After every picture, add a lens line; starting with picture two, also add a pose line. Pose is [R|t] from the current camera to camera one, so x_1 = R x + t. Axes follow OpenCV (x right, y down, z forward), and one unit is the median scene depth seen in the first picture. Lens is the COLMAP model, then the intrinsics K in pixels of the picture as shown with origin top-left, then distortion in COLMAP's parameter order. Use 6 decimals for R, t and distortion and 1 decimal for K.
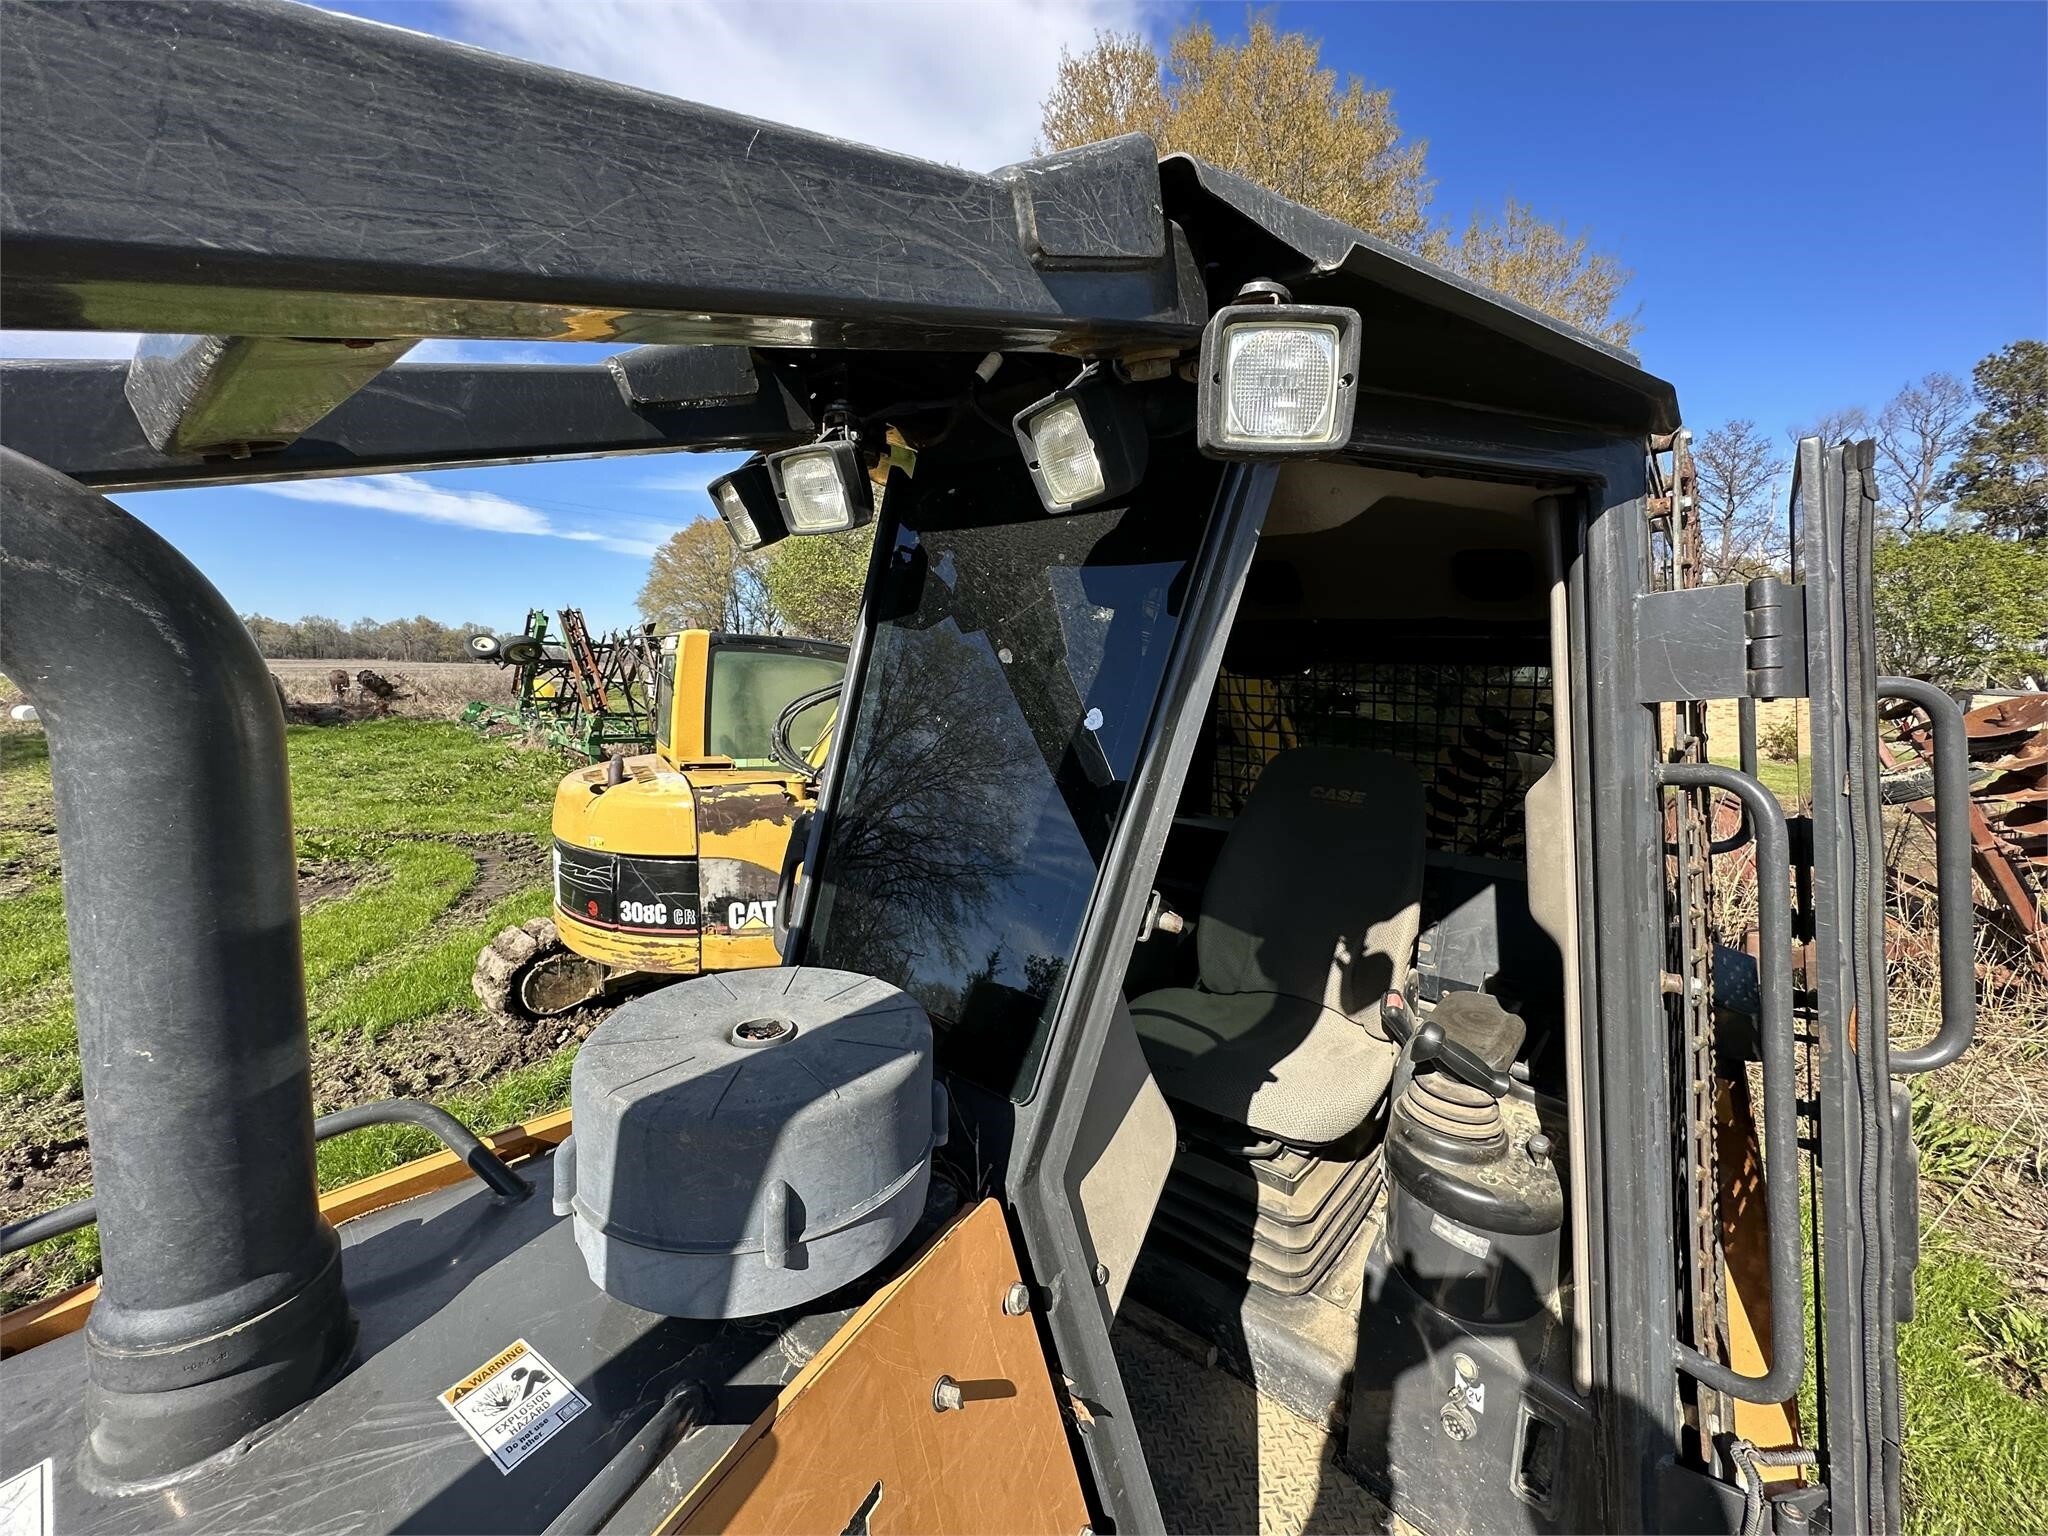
lens RADIAL K [[817.8, 0, 1023.6], [0, 817.8, 766.7], [0, 0, 1]] dist [-0.001511, 0.000211]
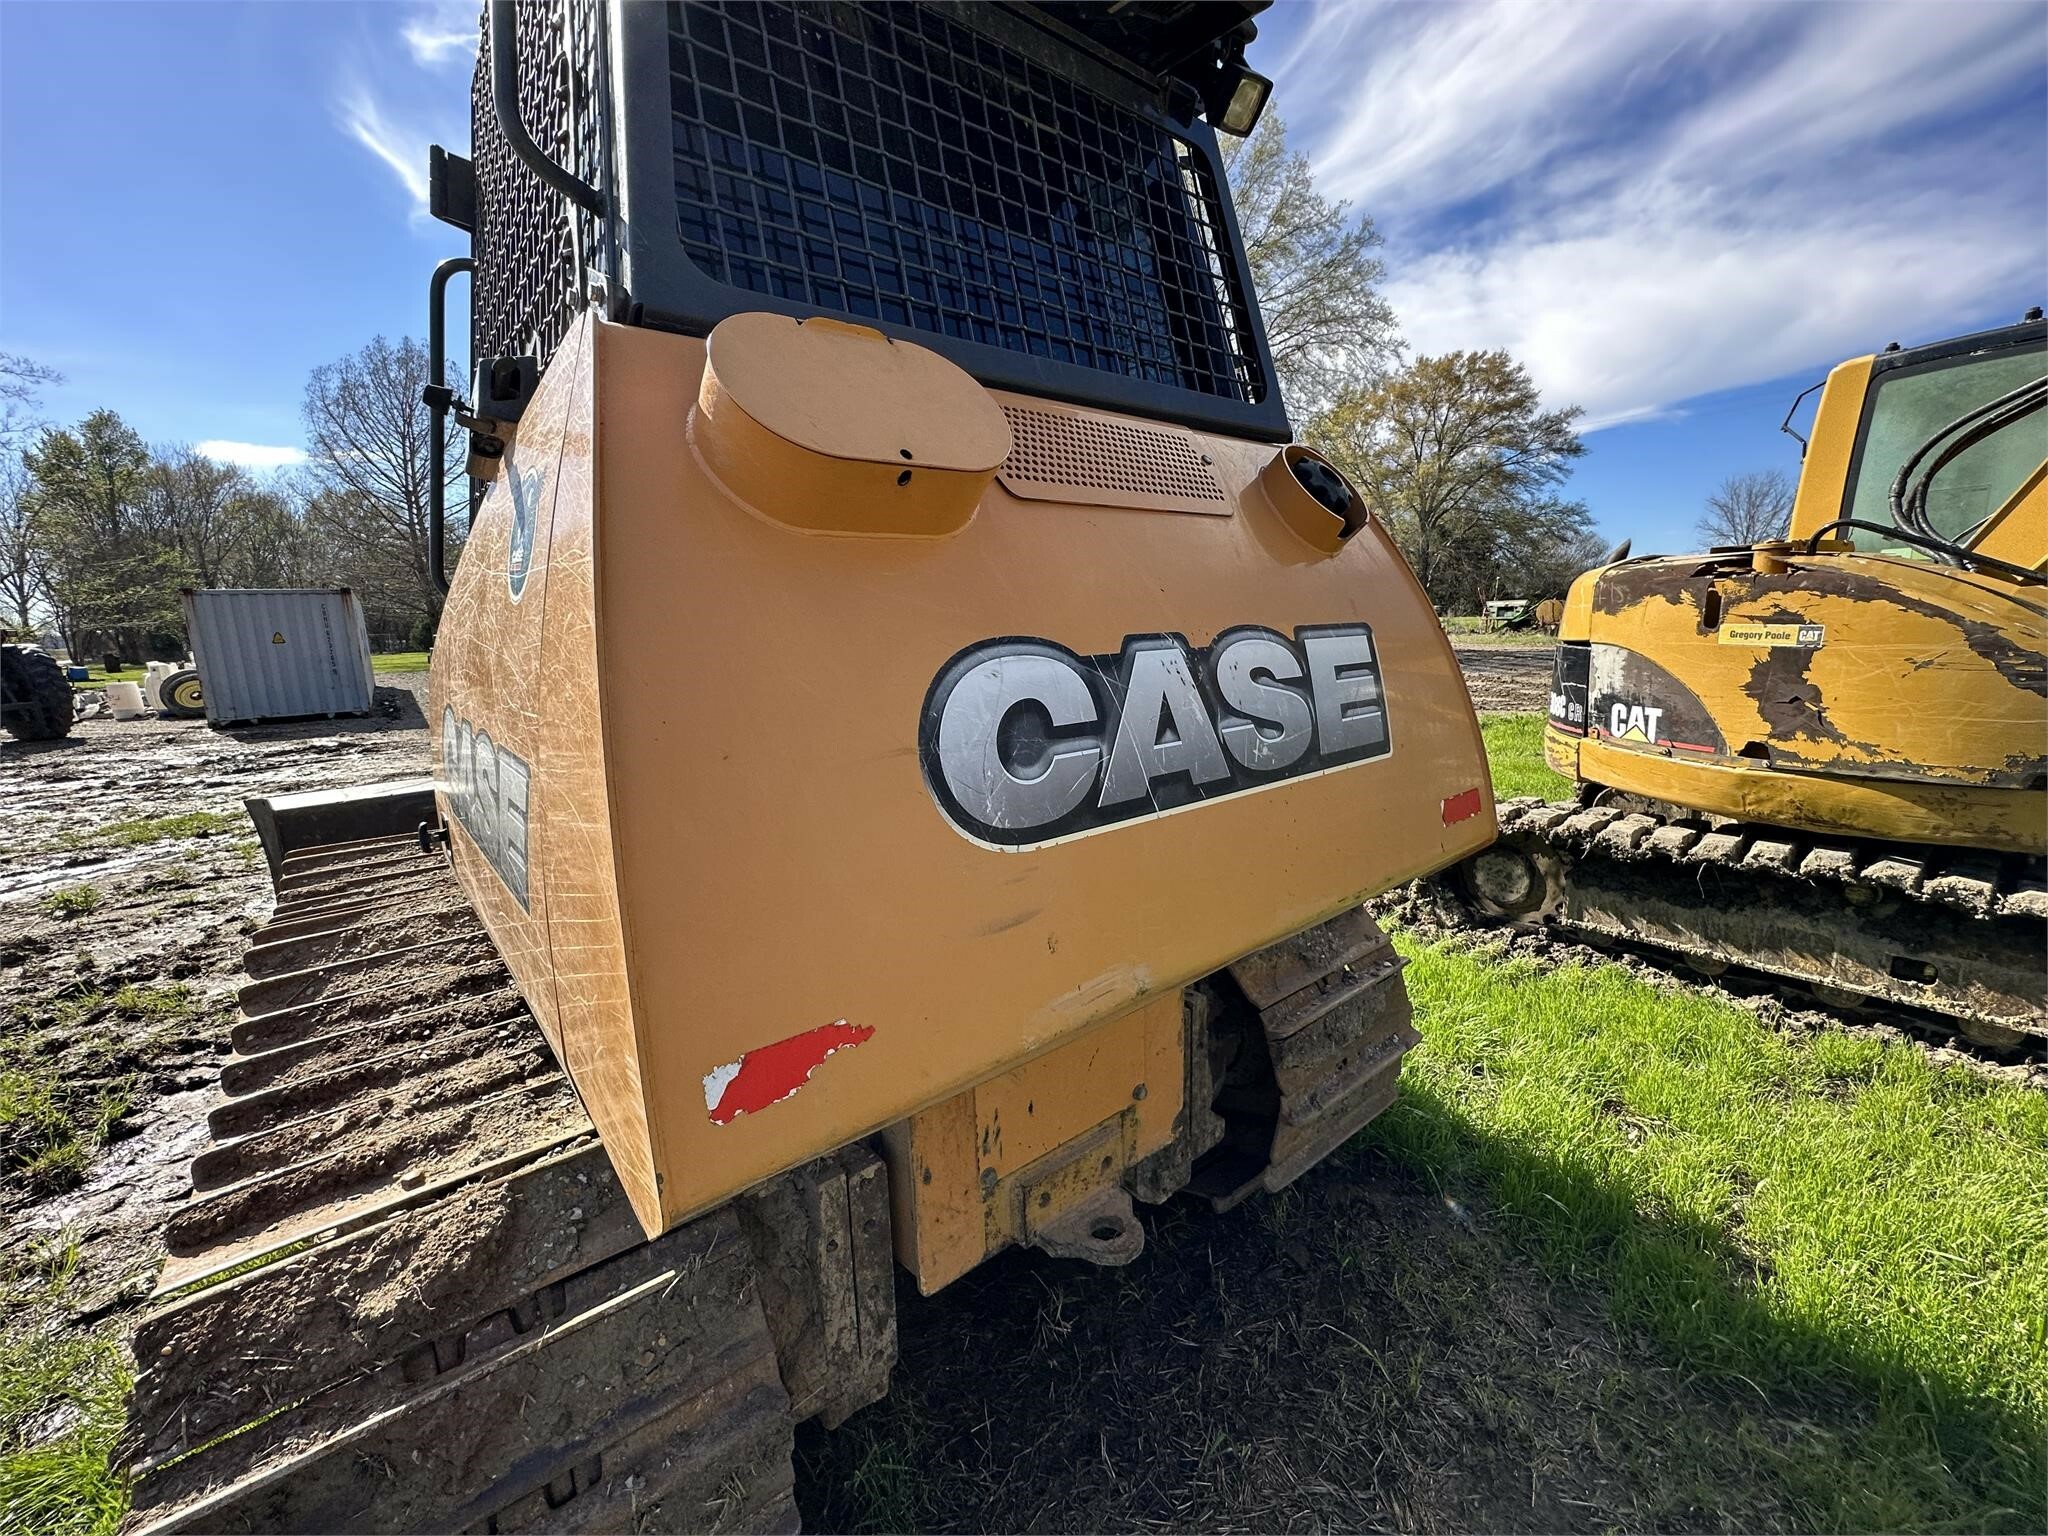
lens RADIAL K [[820.0, 0, 1024.5], [0, 820.0, 763.3], [0, 0, 1]] dist [-0.002615, -0.000161]
pose [[-0.182343, 0.146578, -0.972248, 1.518355], [-0.094523, 0.981632, 0.165720, 0.405205], [0.978681, 0.122118, -0.165139, 1.571967]]
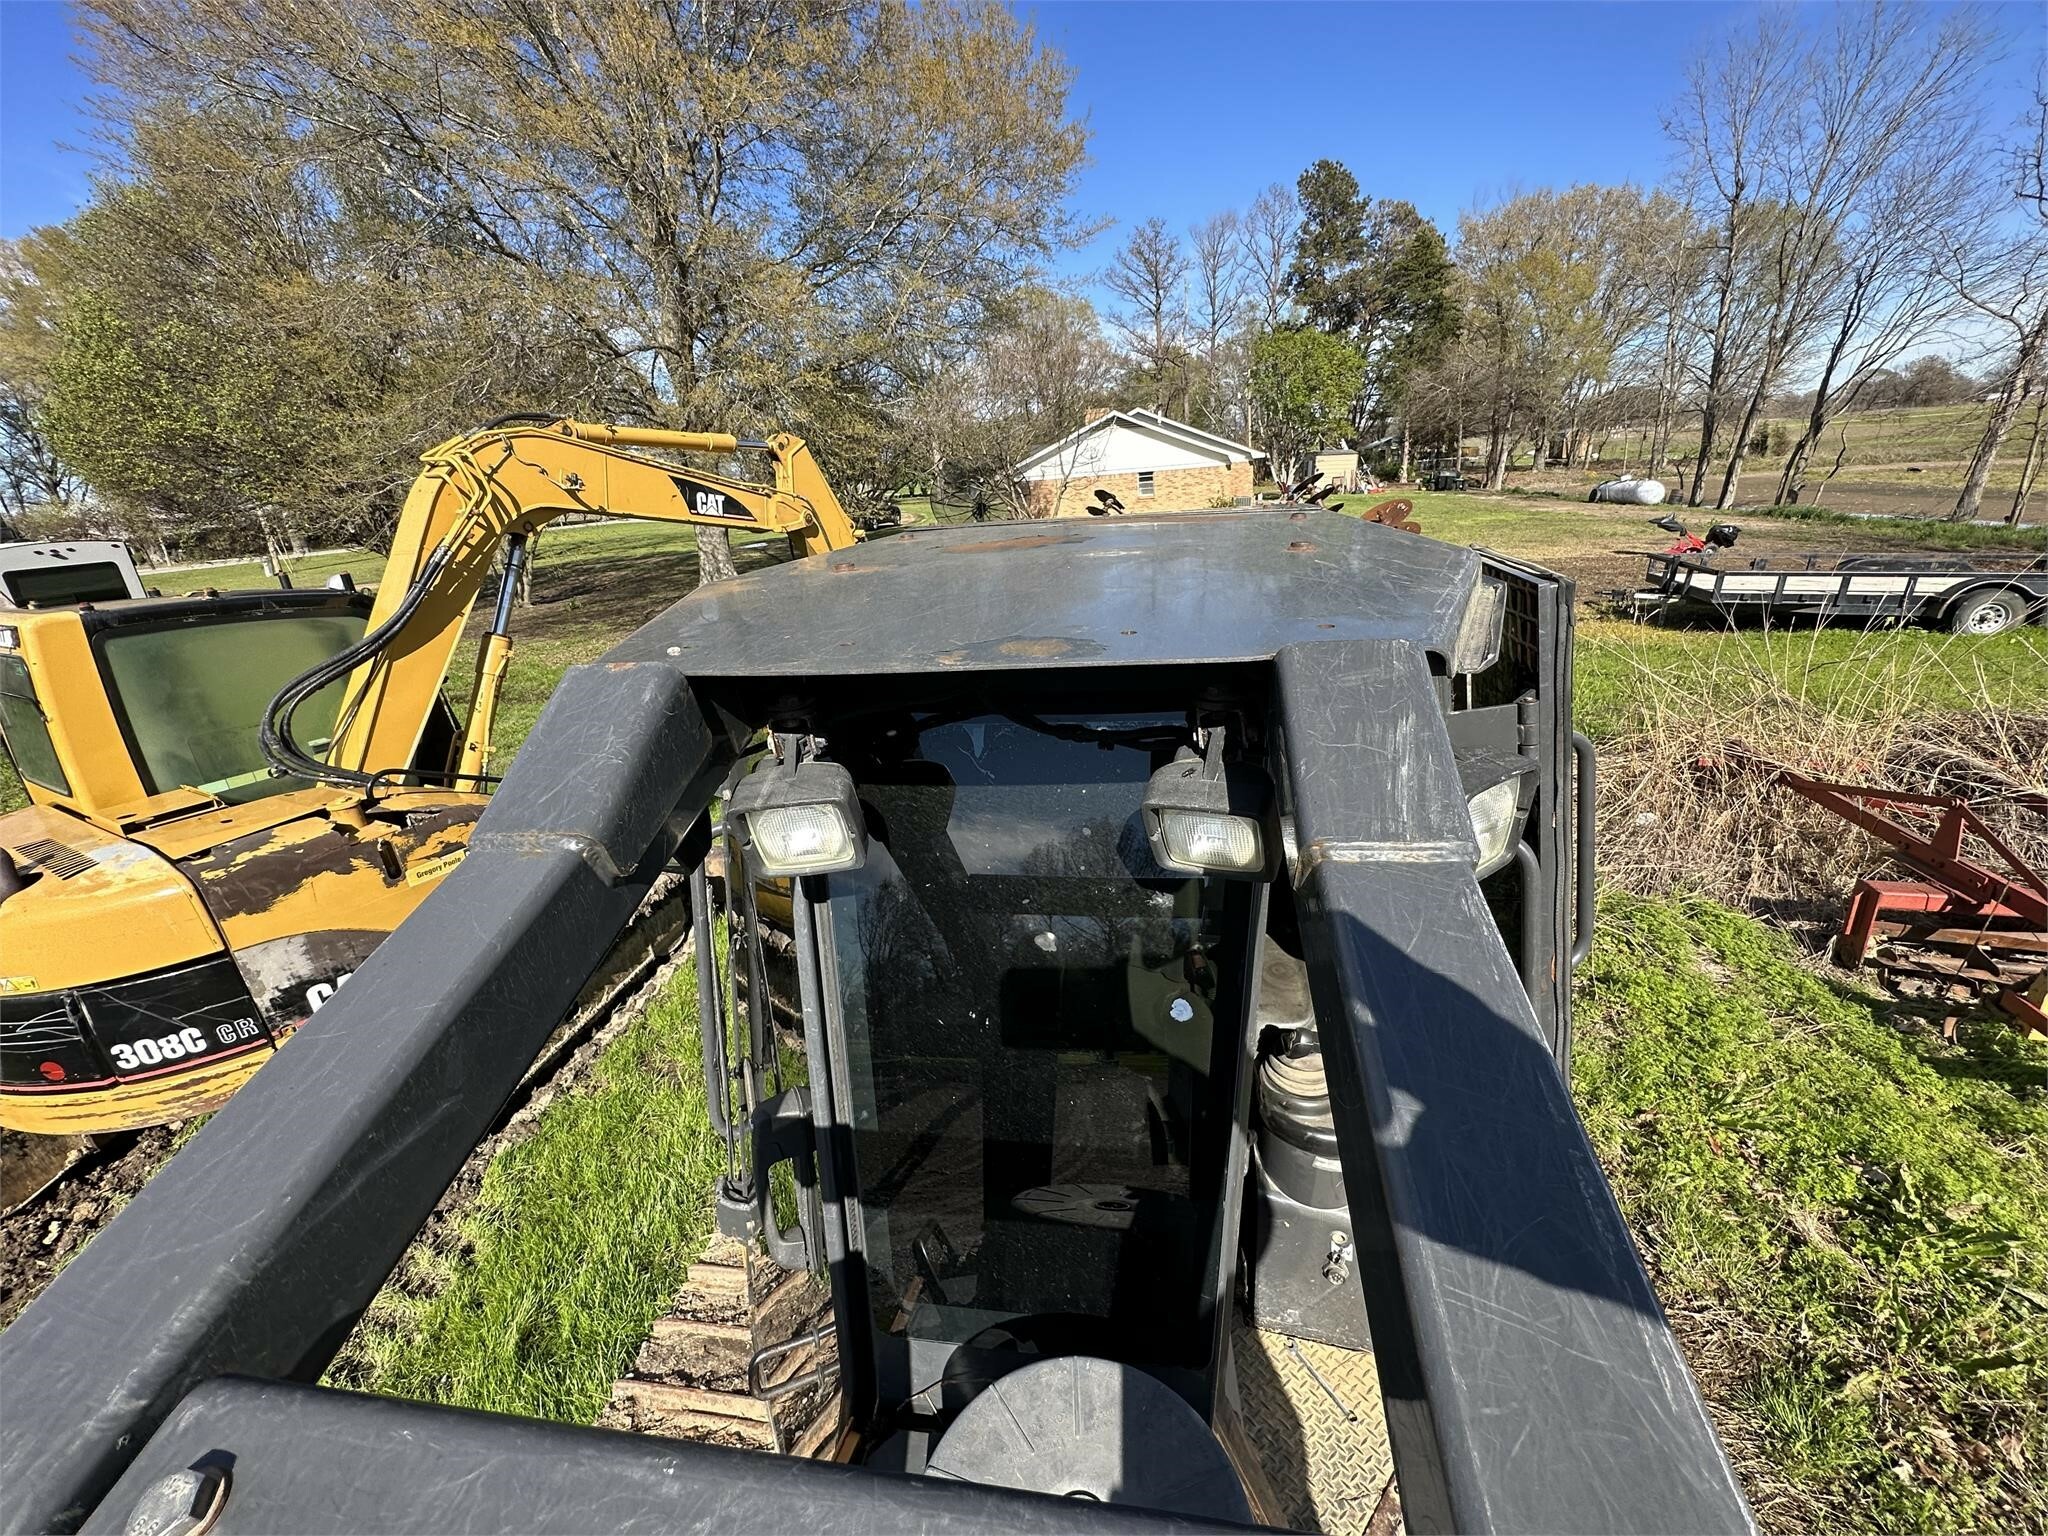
lens RADIAL K [[818.2, 0, 1027.6], [0, 818.2, 769.5], [0, 0, 1]] dist [-0.001888, 0.000604]
pose [[0.850086, -0.258653, 0.458751, -0.237545], [0.153104, 0.954837, 0.254647, -0.324192], [-0.503898, -0.146235, 0.851294, 0.138704]]
